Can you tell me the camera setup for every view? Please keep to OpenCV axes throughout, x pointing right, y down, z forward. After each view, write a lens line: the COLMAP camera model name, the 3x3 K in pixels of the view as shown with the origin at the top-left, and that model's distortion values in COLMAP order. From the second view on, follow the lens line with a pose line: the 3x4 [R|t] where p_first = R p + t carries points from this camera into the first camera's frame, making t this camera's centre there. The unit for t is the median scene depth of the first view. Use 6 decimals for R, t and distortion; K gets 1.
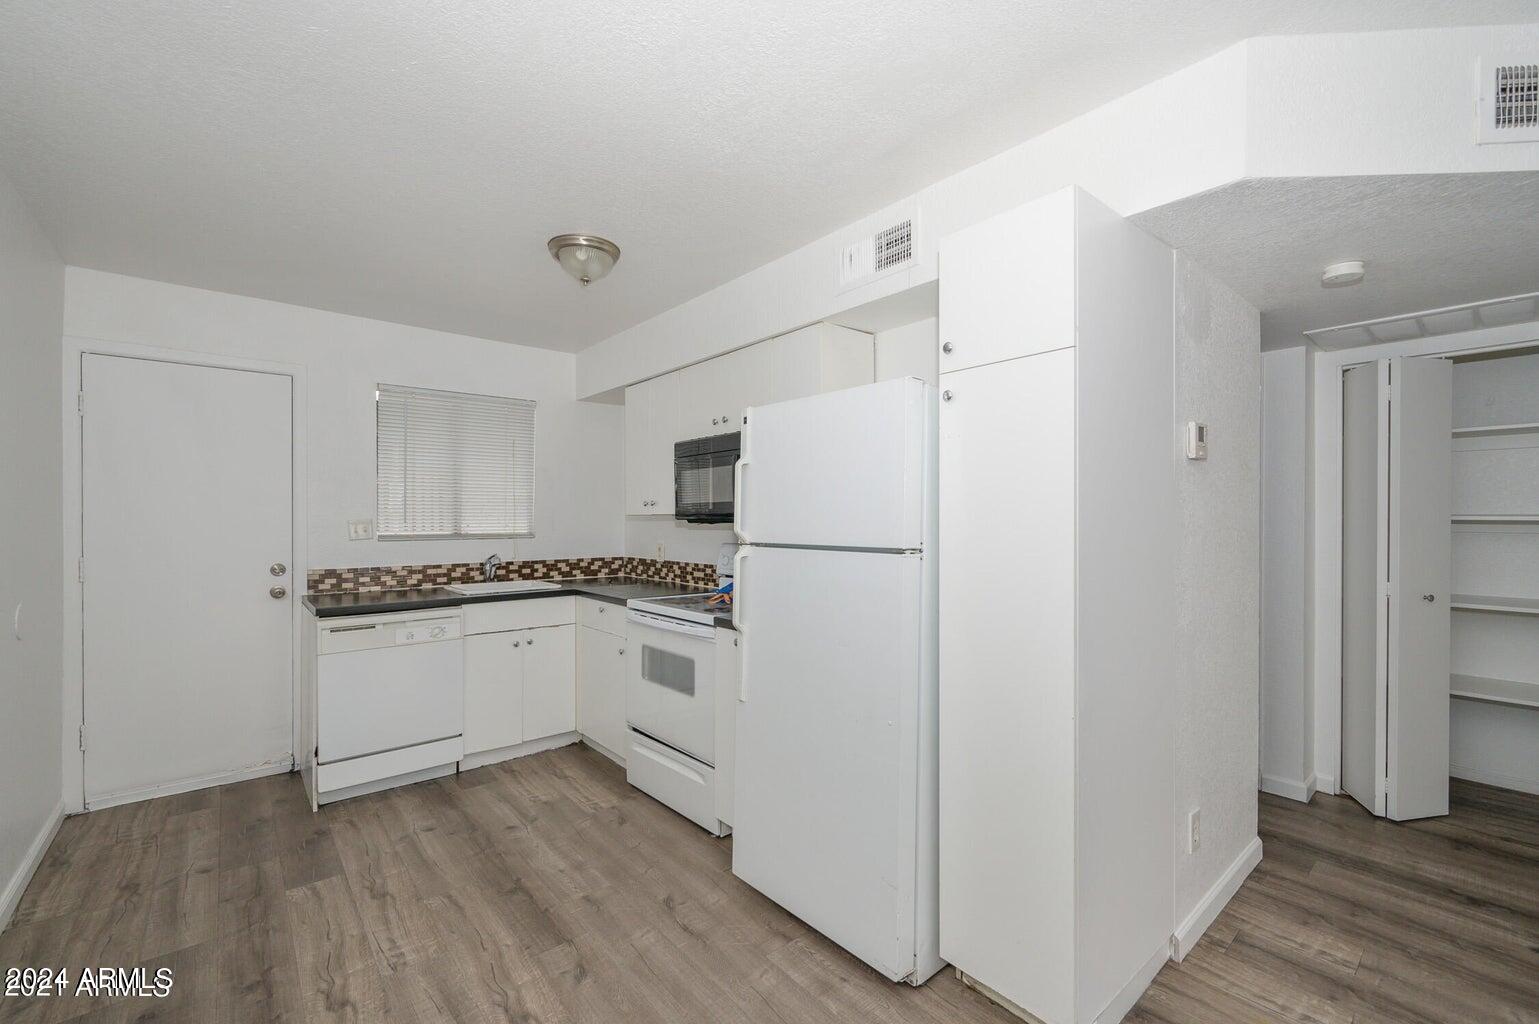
lens RADIAL K [[635.6, 0, 767.0], [0, 635.6, 520.8], [0, 0, 1]] dist [-0.000525, 0.000004]
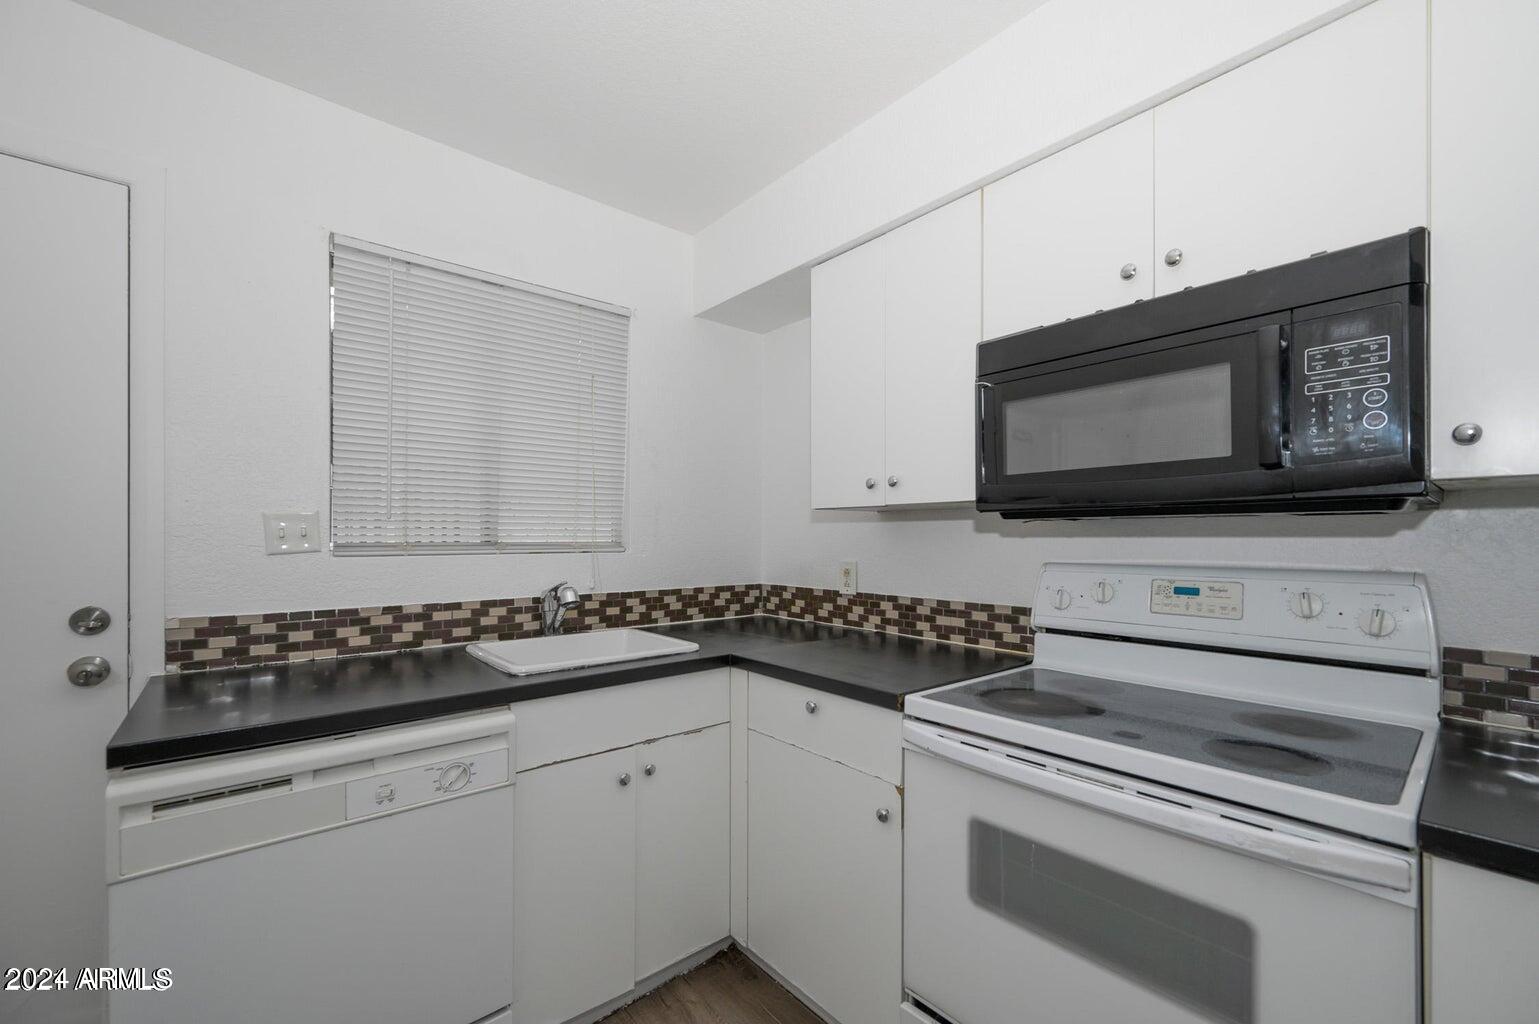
lens RADIAL K [[627.0, 0, 779.4], [0, 627.0, 534.2], [0, 0, 1]] dist [-0.000809, -0.000127]
pose [[0.999980, 0.003440, 0.005383, -0.264963], [-0.003405, 0.999973, -0.006492, 0.016579], [-0.005405, 0.006473, 0.999964, 0.505142]]
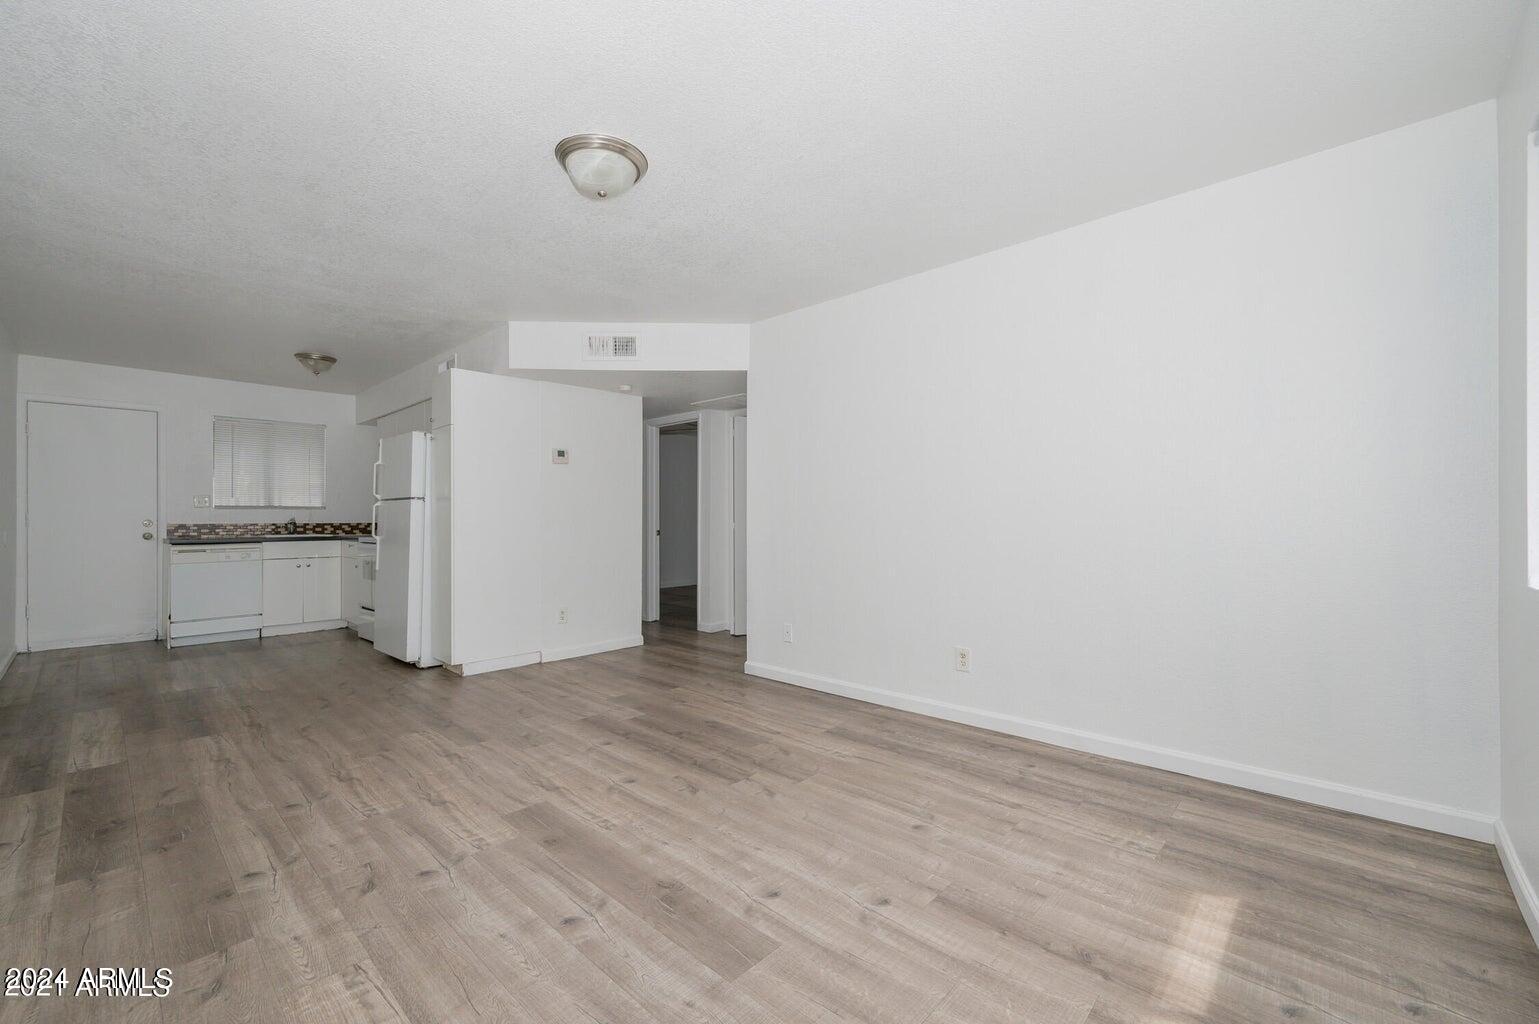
lens RADIAL K [[609.1, 0, 763.7], [0, 609.1, 513.3], [0, 0, 1]] dist [0.000043, 0.000076]
pose [[0.992065, -0.003842, 0.125668, 0.631822], [0.005367, 0.999916, -0.011802, 0.069858], [-0.125612, 0.012382, 0.992002, -0.790142]]
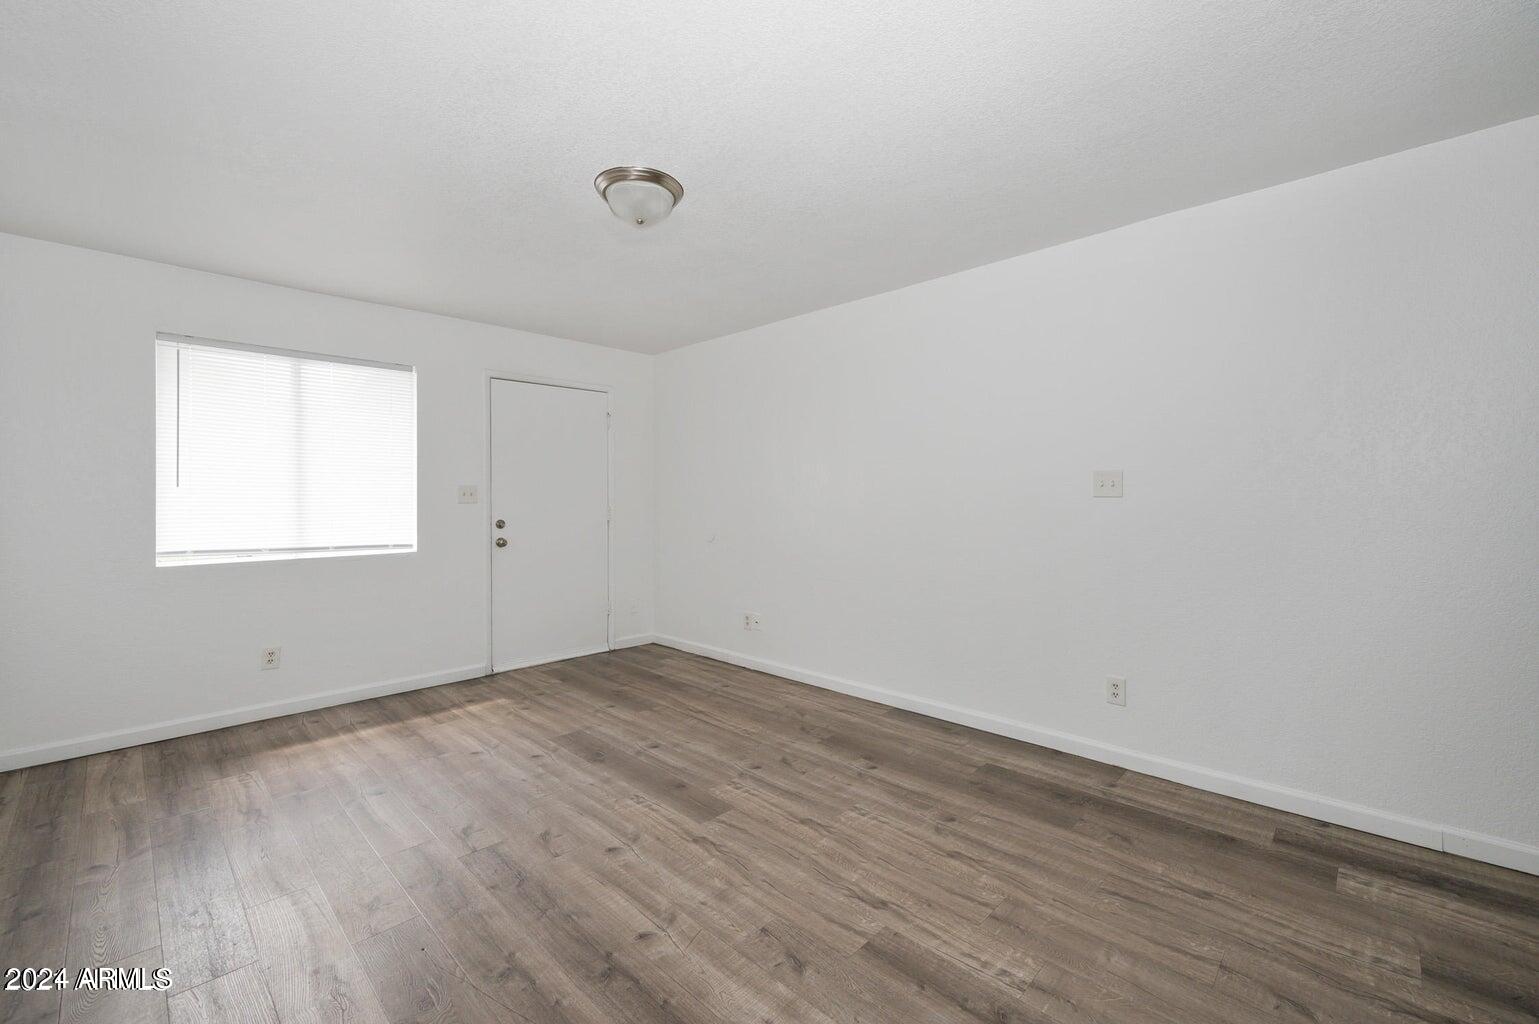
lens RADIAL K [[620.1, 0, 773.4], [0, 620.1, 501.8], [0, 0, 1]] dist [-0.000450, -0.000024]
pose [[-0.993241, 0.004012, -0.115999, 0.485059], [0.002851, 0.999944, 0.010177, 0.024343], [0.116033, 0.009777, -0.993197, 0.497301]]
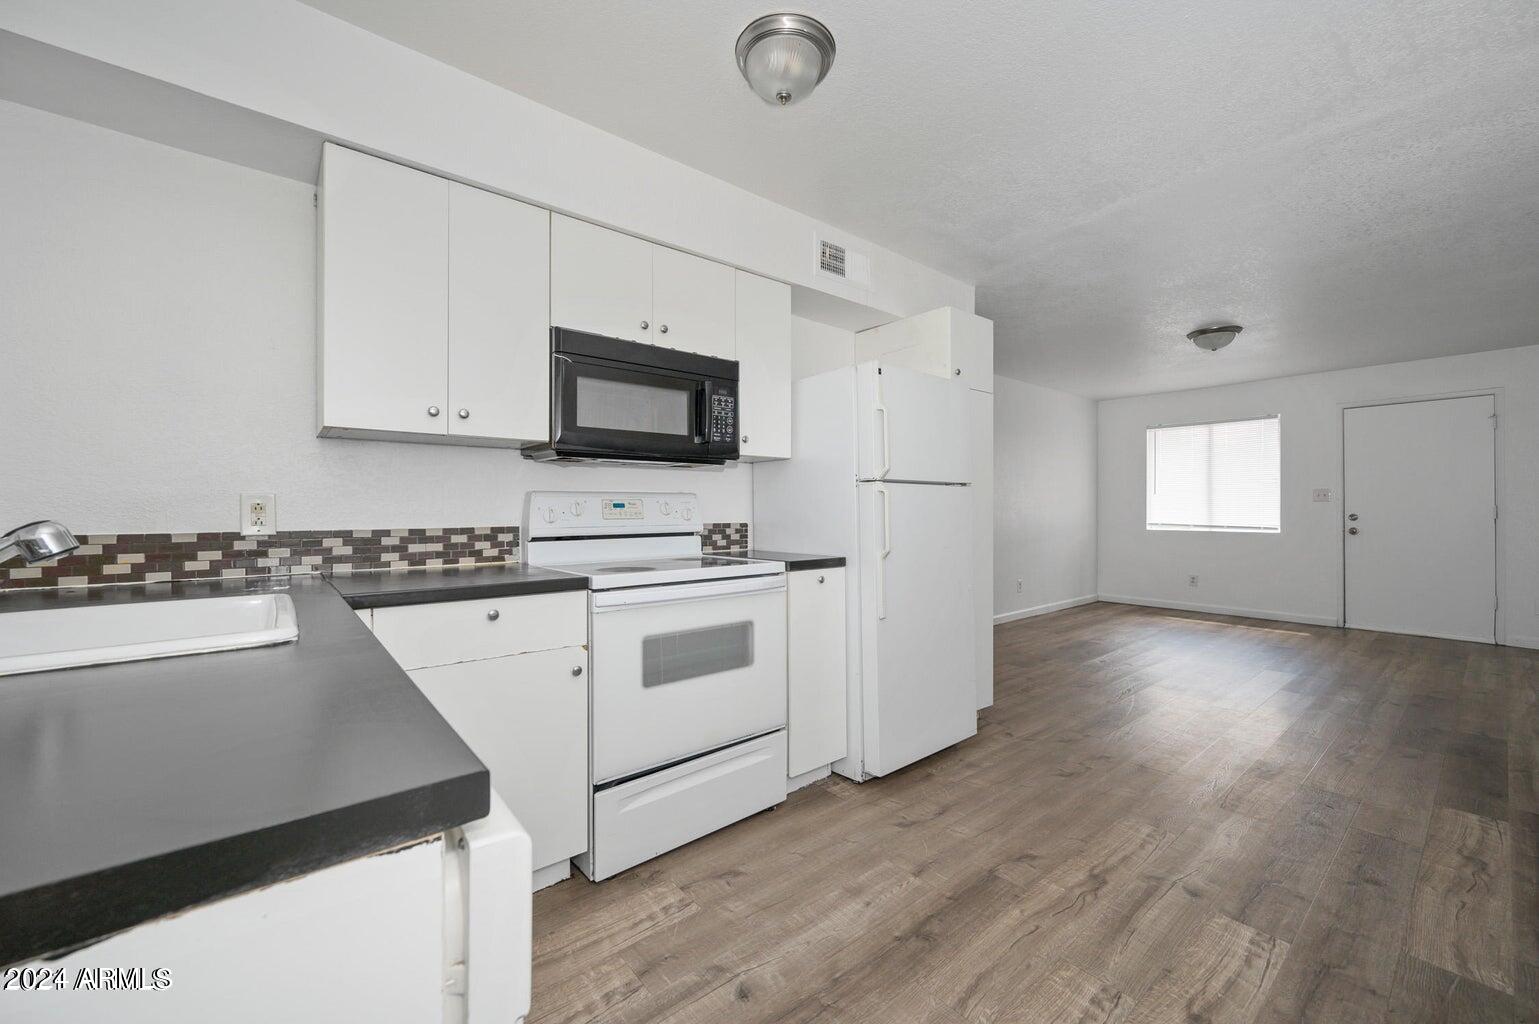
lens RADIAL K [[609.1, 0, 763.7], [0, 609.1, 513.3], [0, 0, 1]] dist [0.000043, 0.000076]
pose [[0.016417, -0.003941, 0.999857, -0.681555], [0.004365, 0.999983, 0.003870, 0.055285], [-0.999856, 0.004301, 0.016434, 0.723007]]
